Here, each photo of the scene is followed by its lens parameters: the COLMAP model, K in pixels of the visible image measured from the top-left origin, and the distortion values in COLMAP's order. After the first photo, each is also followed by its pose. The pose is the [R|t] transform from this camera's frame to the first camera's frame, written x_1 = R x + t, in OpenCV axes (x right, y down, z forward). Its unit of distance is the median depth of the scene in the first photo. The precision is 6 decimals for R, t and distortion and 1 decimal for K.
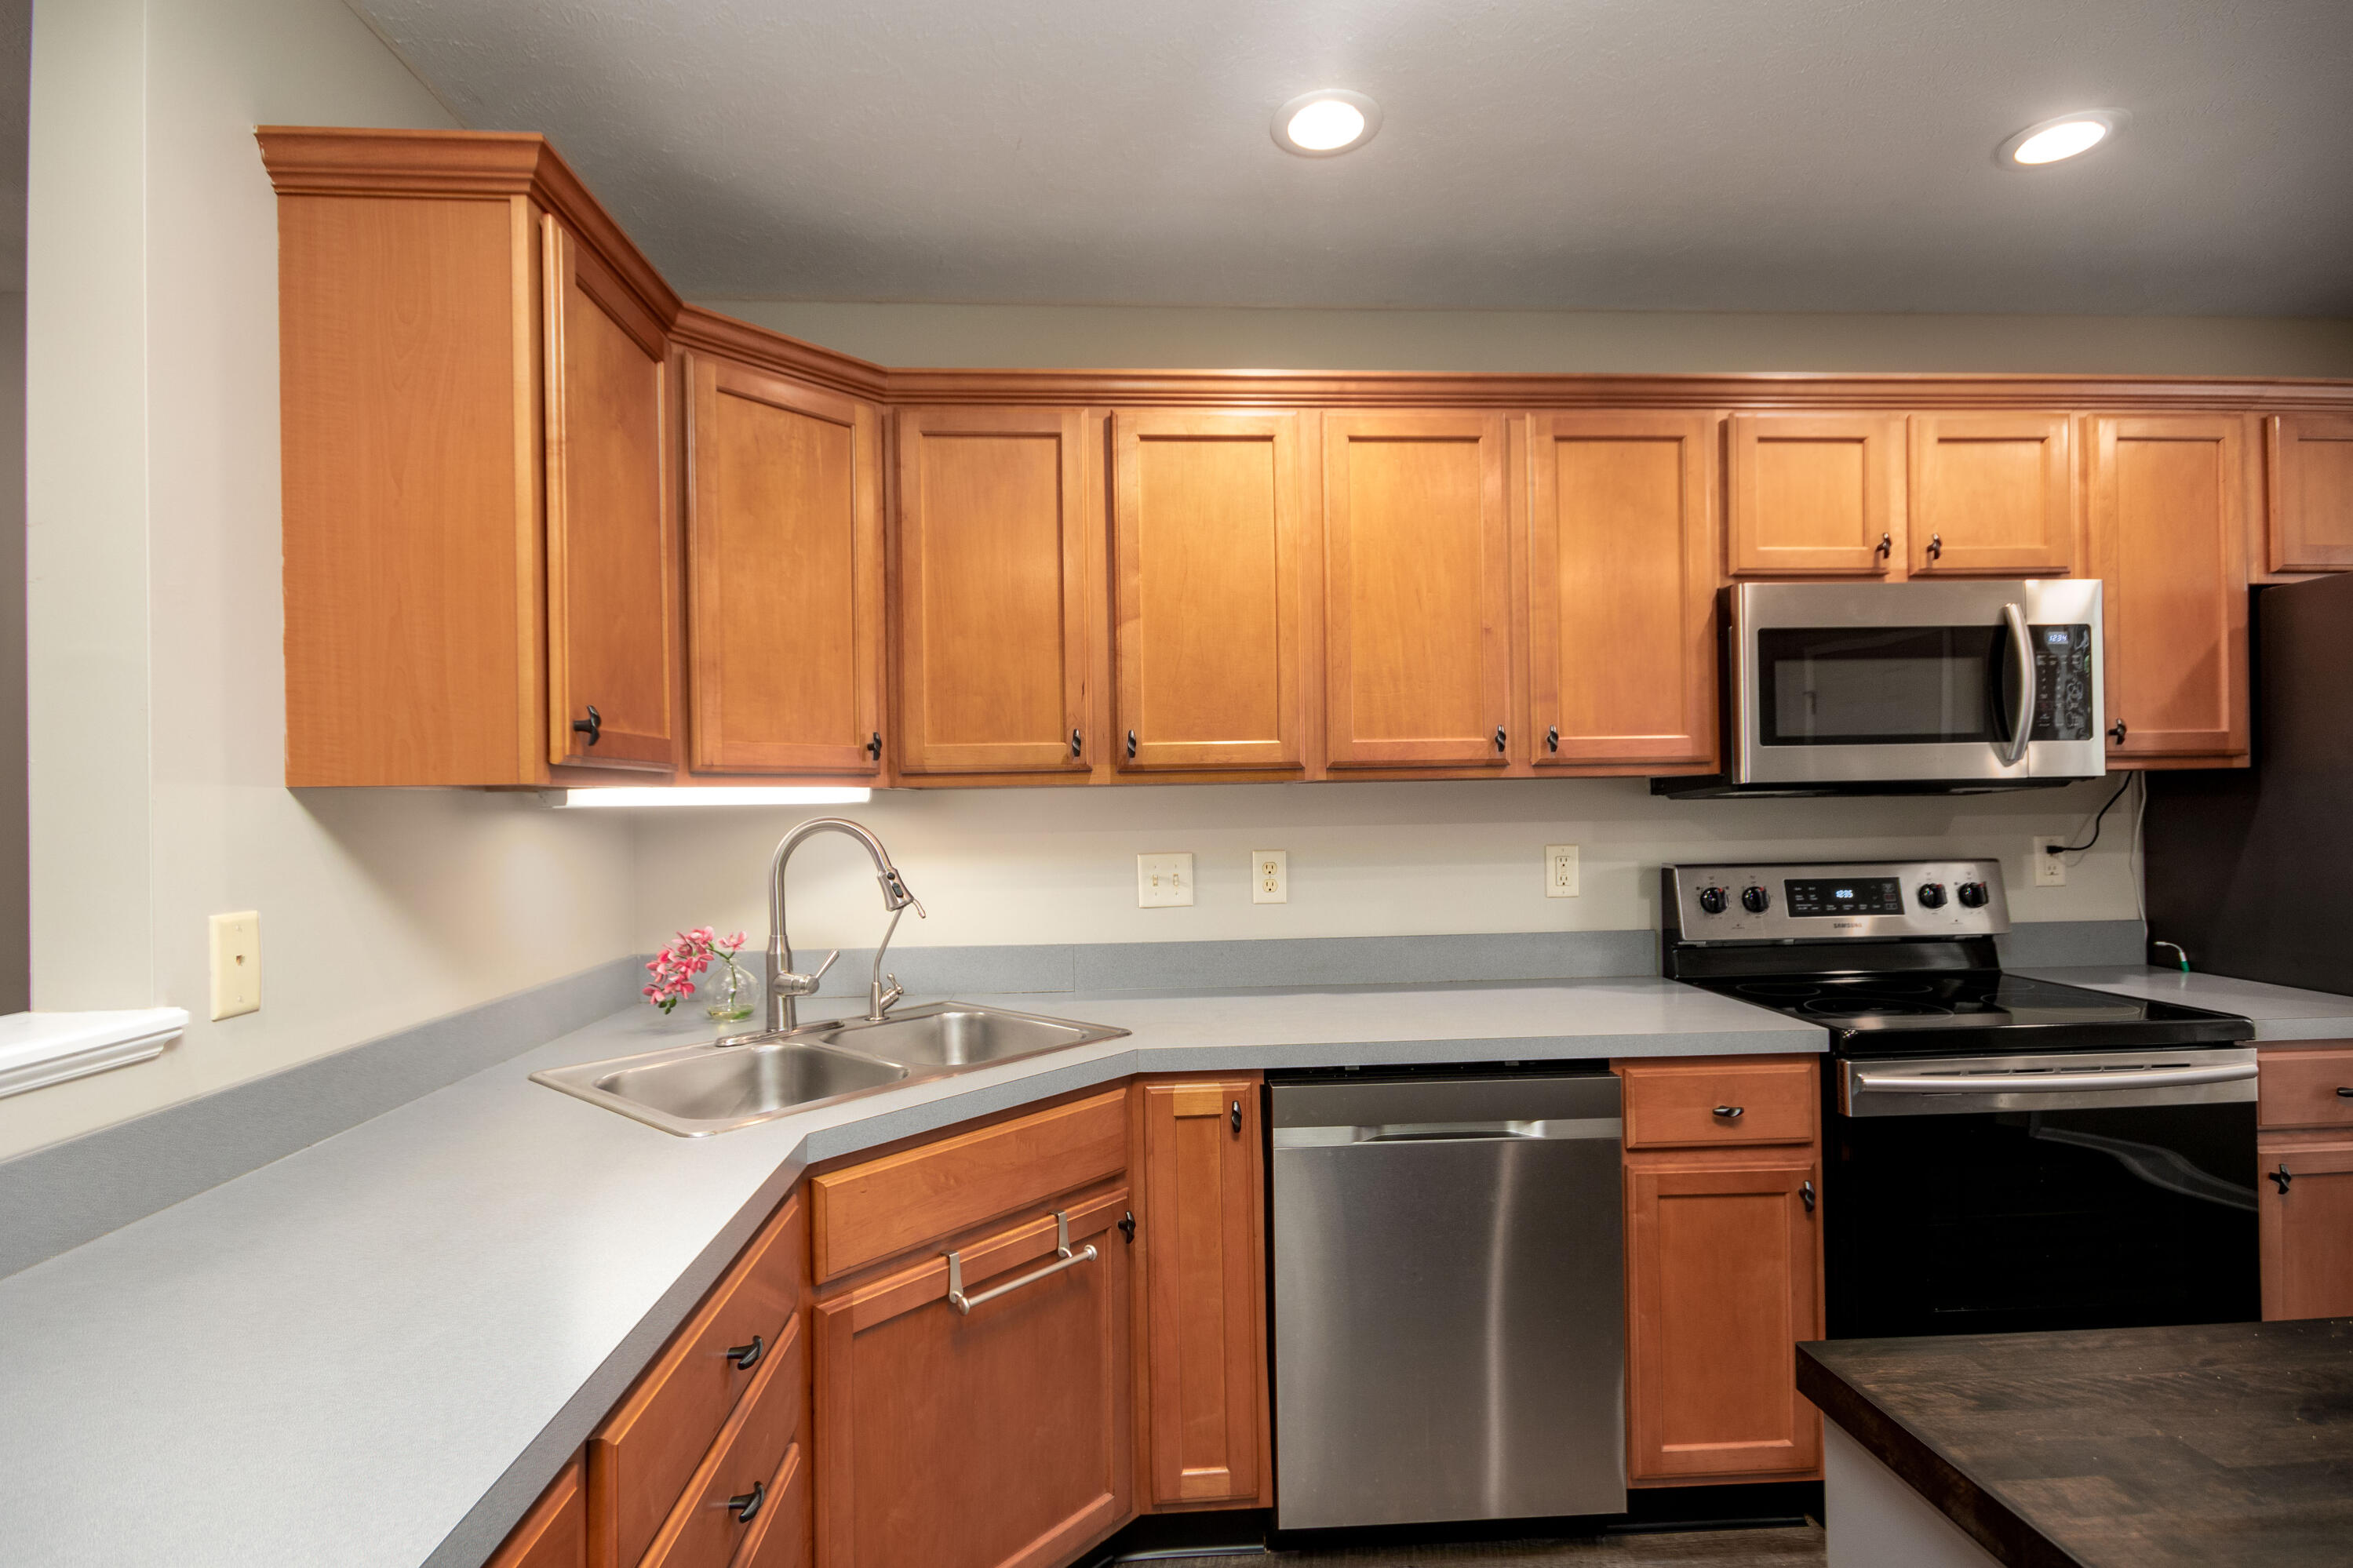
lens RADIAL K [[1154.3, 0, 1172.0], [0, 1154.3, 804.0], [0, 0, 1]] dist [0.006380, 0.000085]
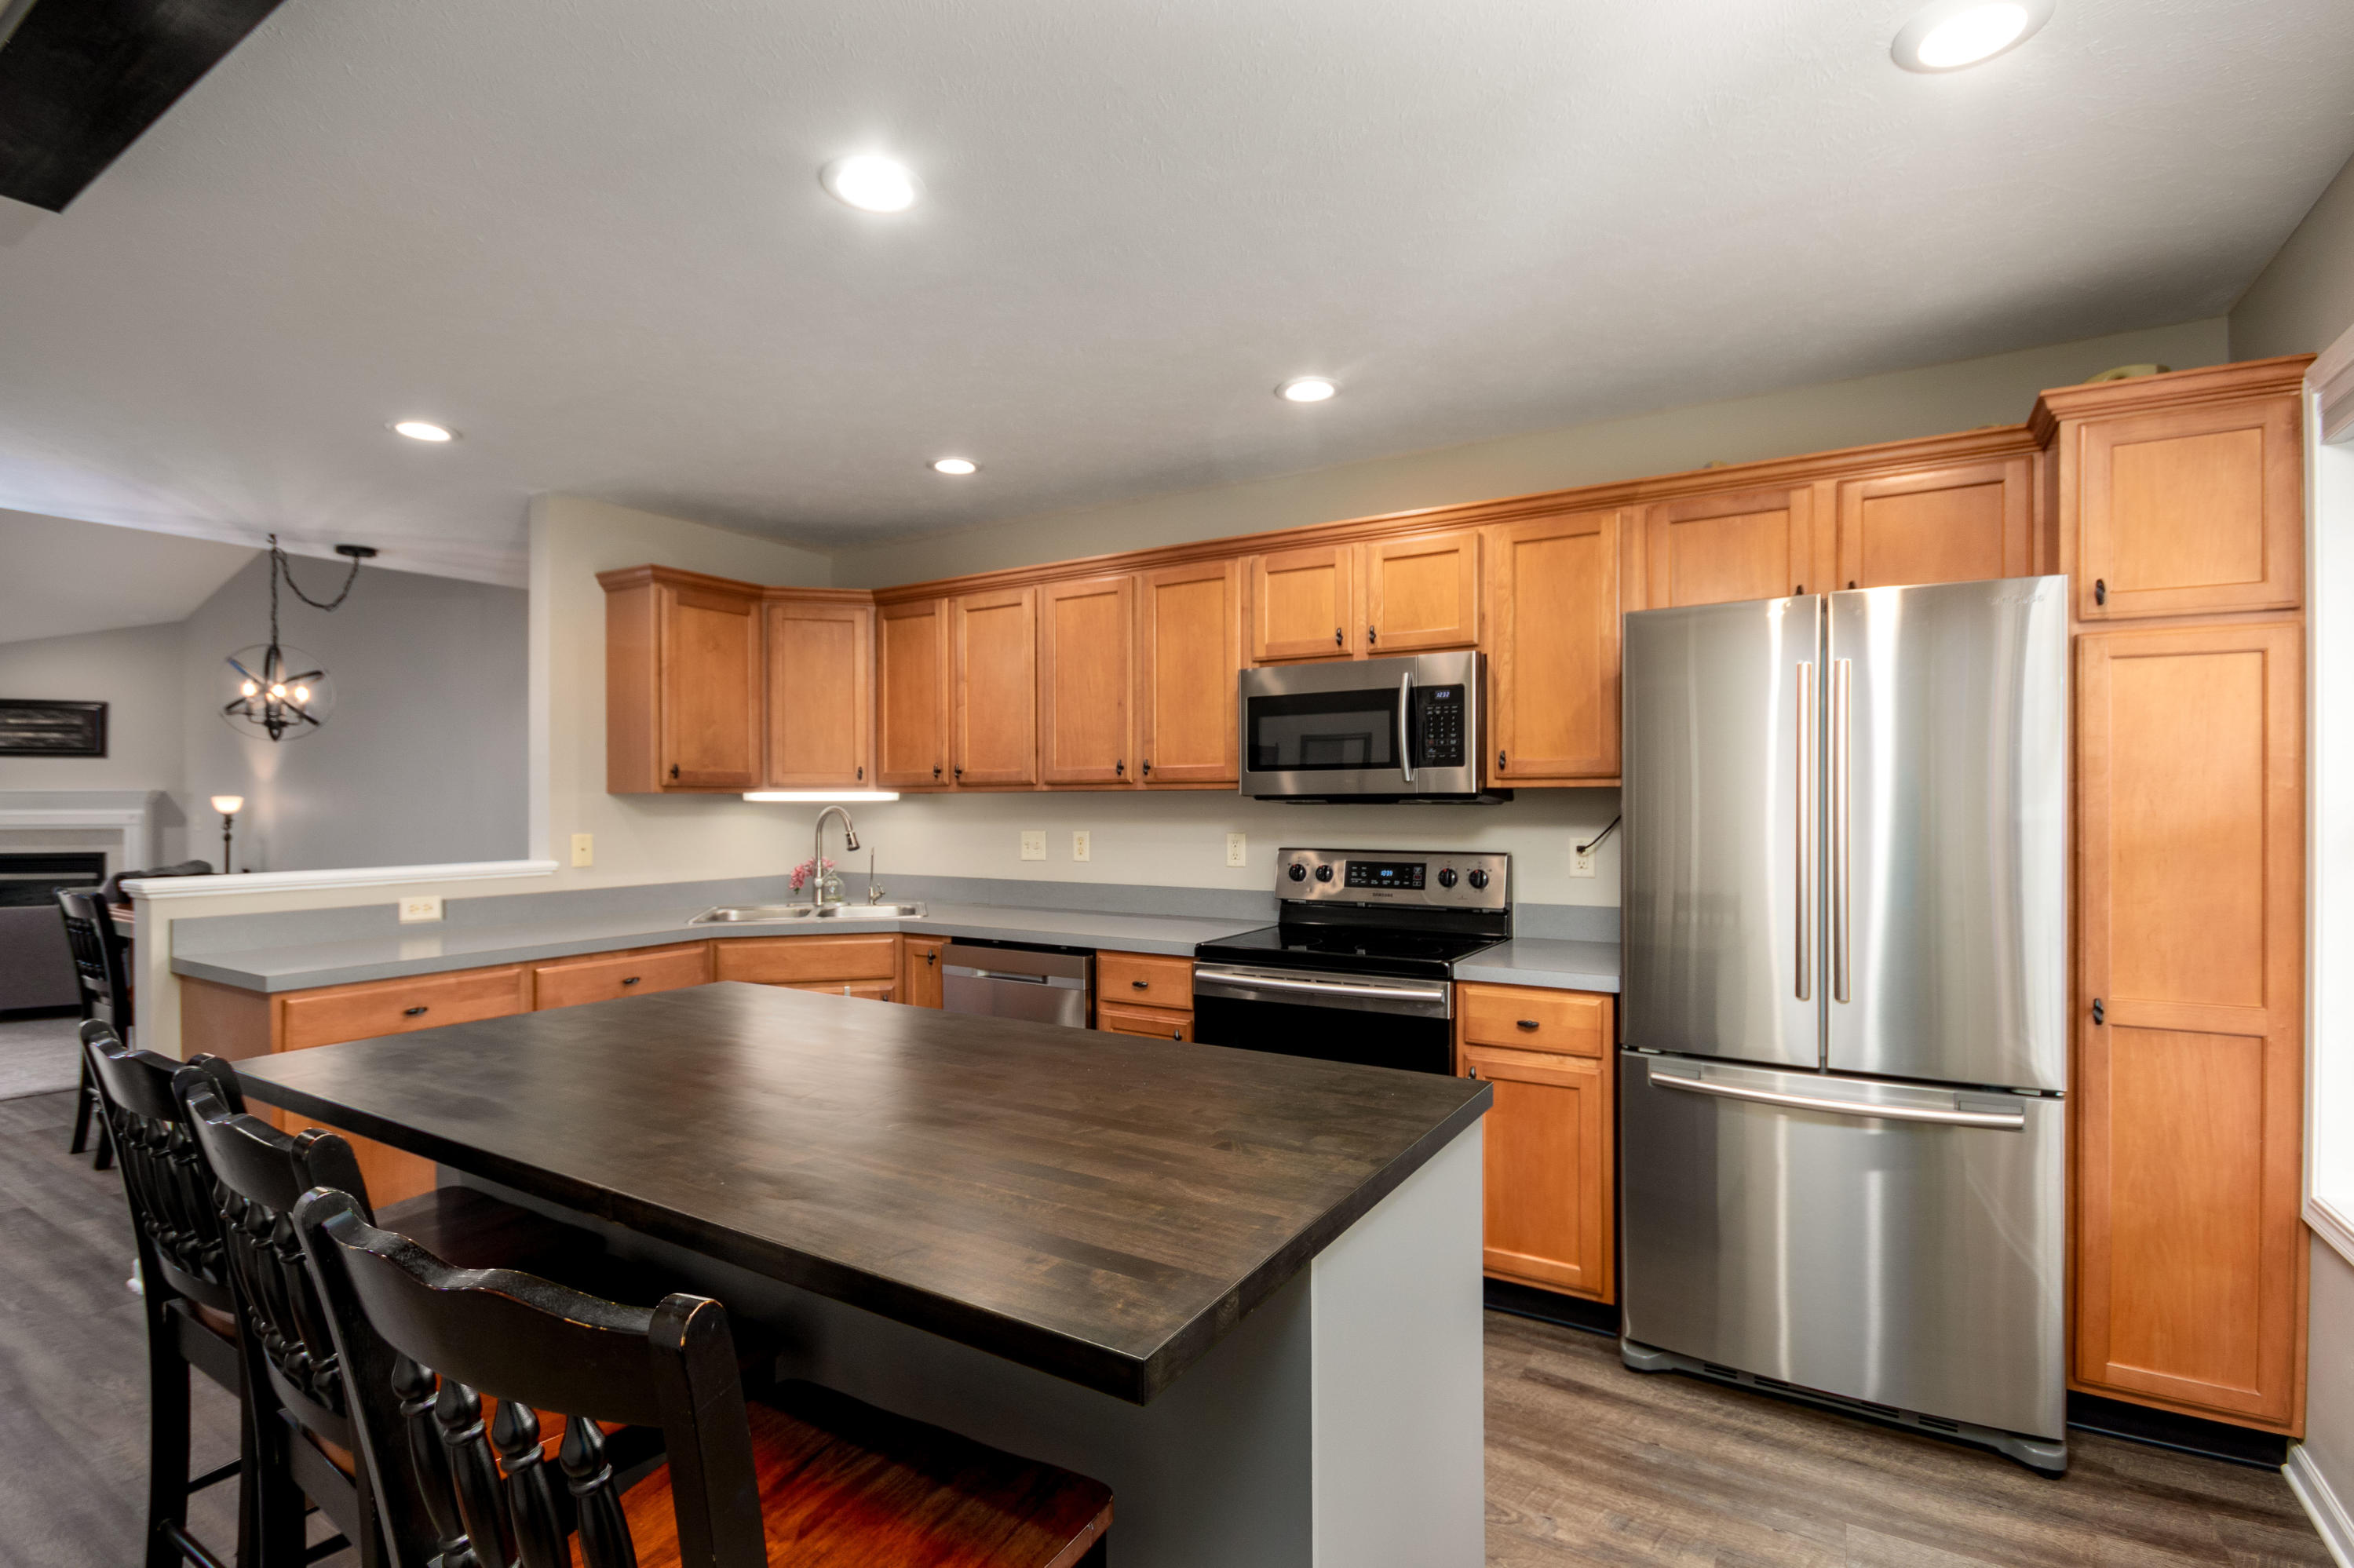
lens RADIAL K [[1106.0, 0, 1183.2], [0, 1106.0, 799.7], [0, 0, 1]] dist [0.015034, -0.008697]
pose [[0.816369, 0.013101, -0.577382, 1.307216], [-0.010159, 0.999914, 0.008324, -0.023727], [0.577442, -0.000930, 0.816431, -0.285977]]
